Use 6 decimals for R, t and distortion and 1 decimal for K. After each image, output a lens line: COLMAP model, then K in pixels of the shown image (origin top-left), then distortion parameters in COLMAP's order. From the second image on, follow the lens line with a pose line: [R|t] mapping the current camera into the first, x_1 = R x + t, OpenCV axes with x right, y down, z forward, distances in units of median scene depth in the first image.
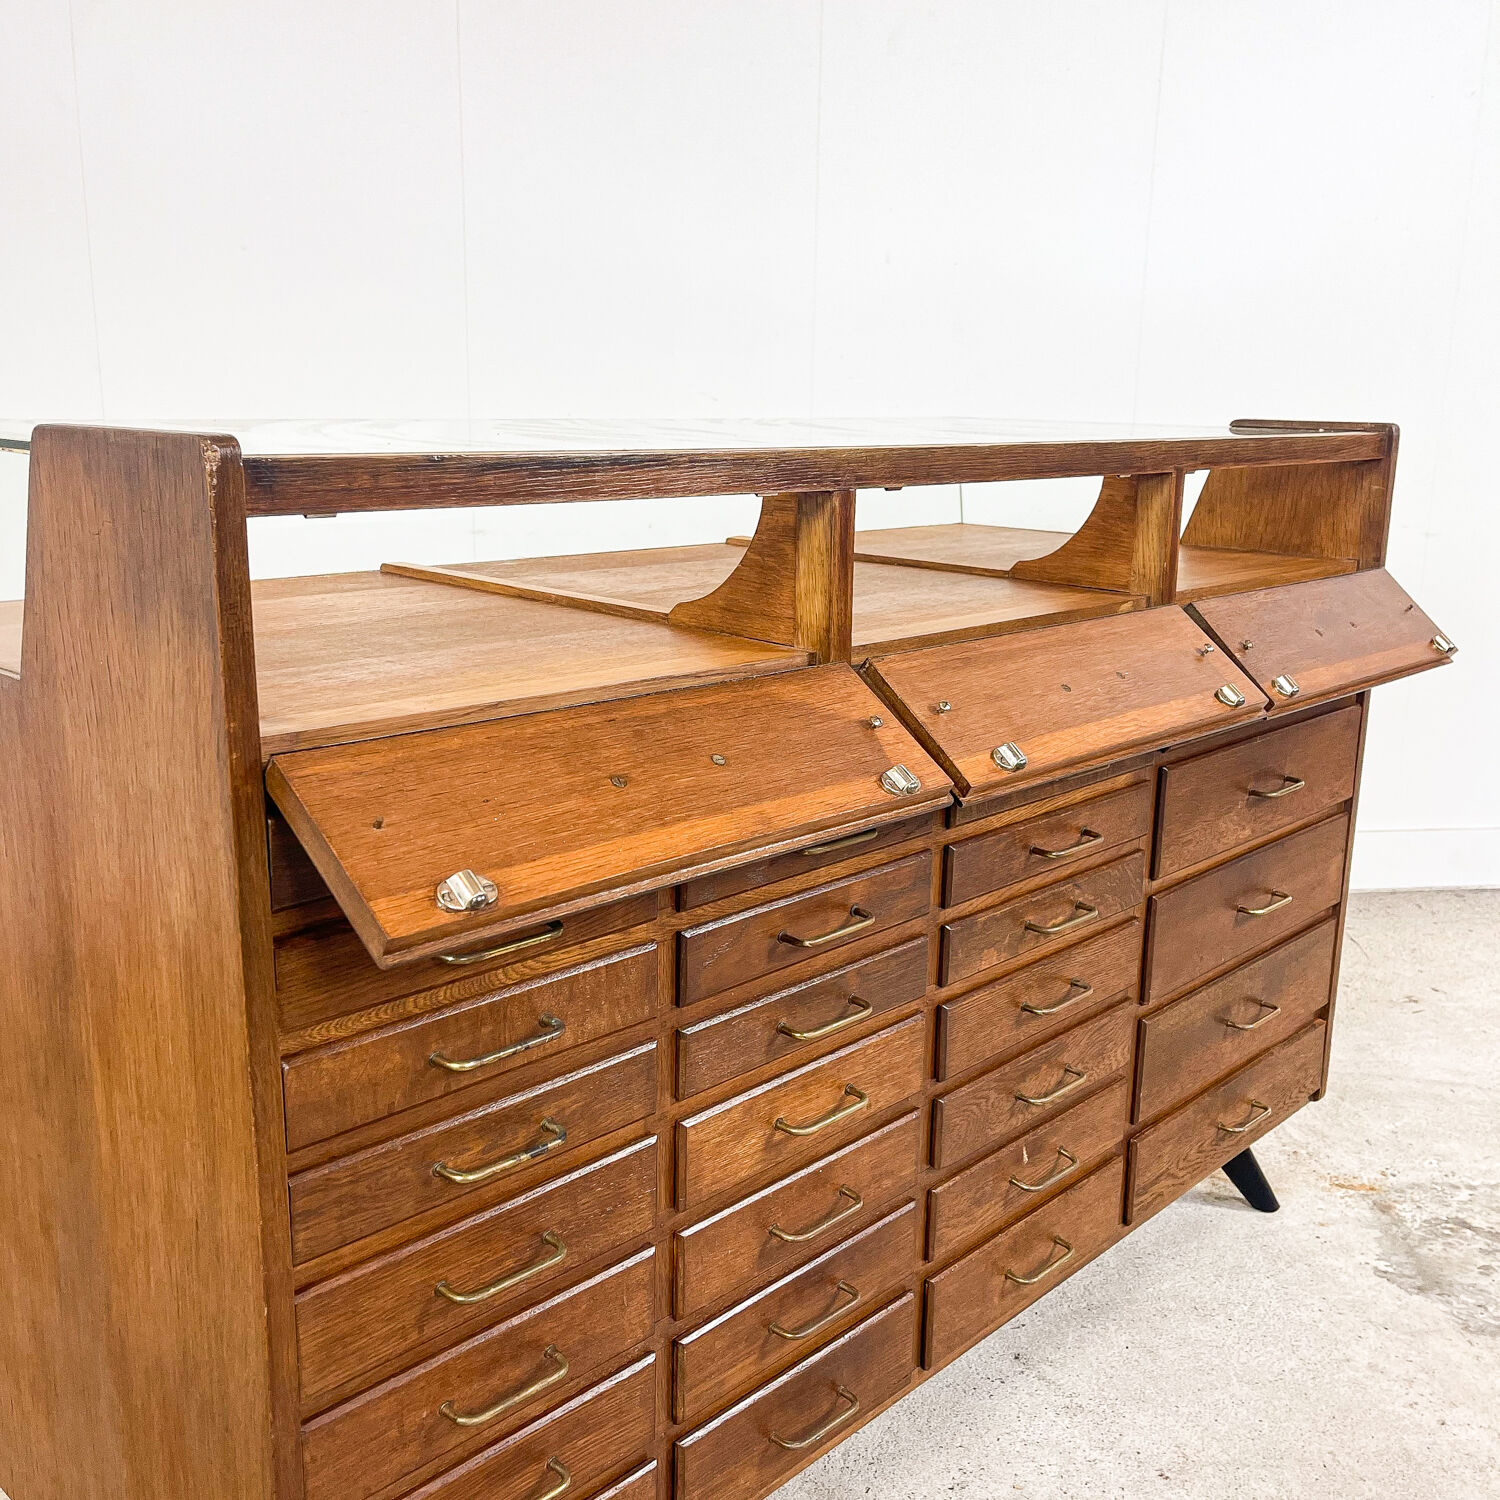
lens RADIAL K [[1496.3, 0, 749.2], [0, 1496.3, 741.9], [0, 0, 1]] dist [0.026906, 0.000000]
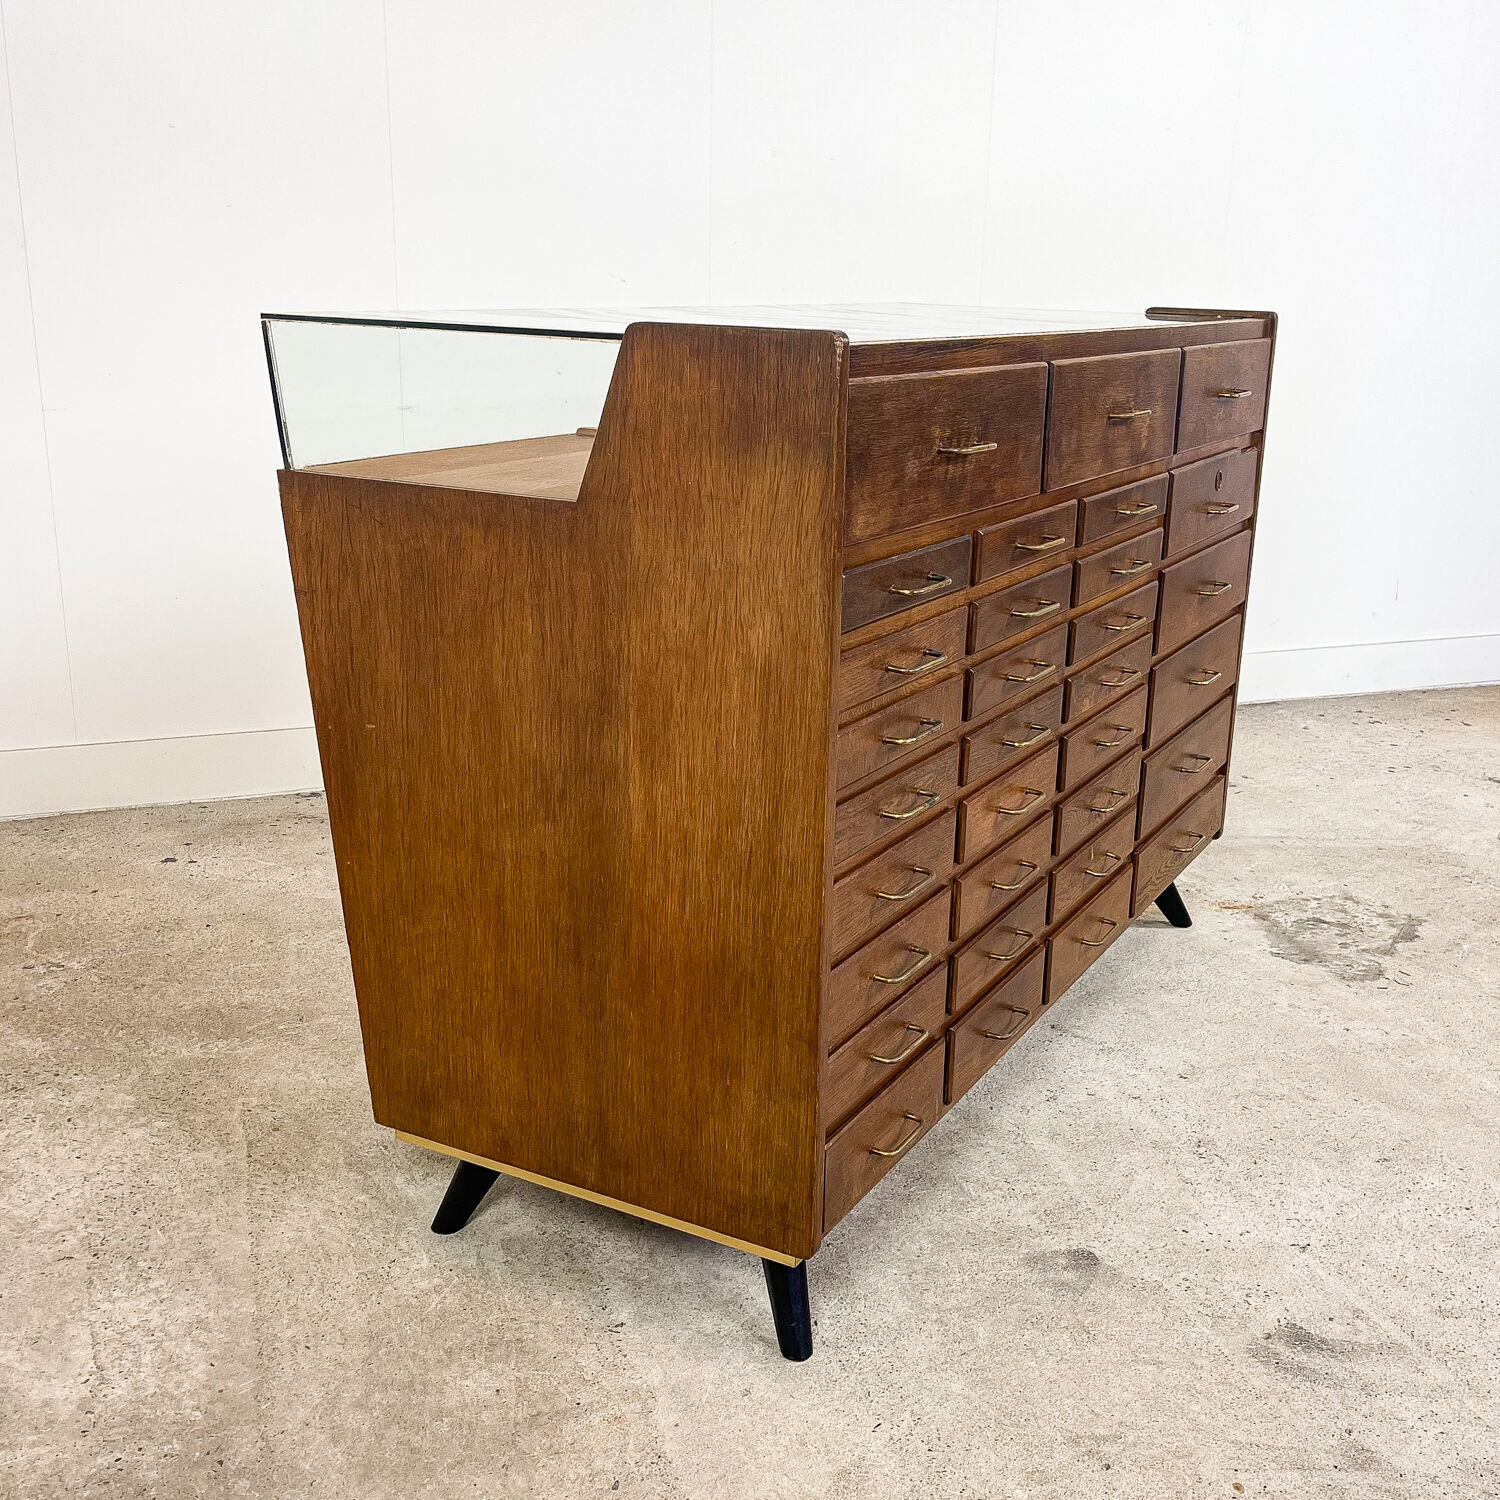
lens RADIAL K [[1619.4, 0, 755.2], [0, 1619.4, 761.0], [0, 0, 1]] dist [0.063881, 0.000000]
pose [[0.969293, -0.073633, 0.234625, -0.373449], [0.059673, 0.996029, 0.066065, 0.058586], [-0.238558, -0.050035, 0.969838, -0.302417]]
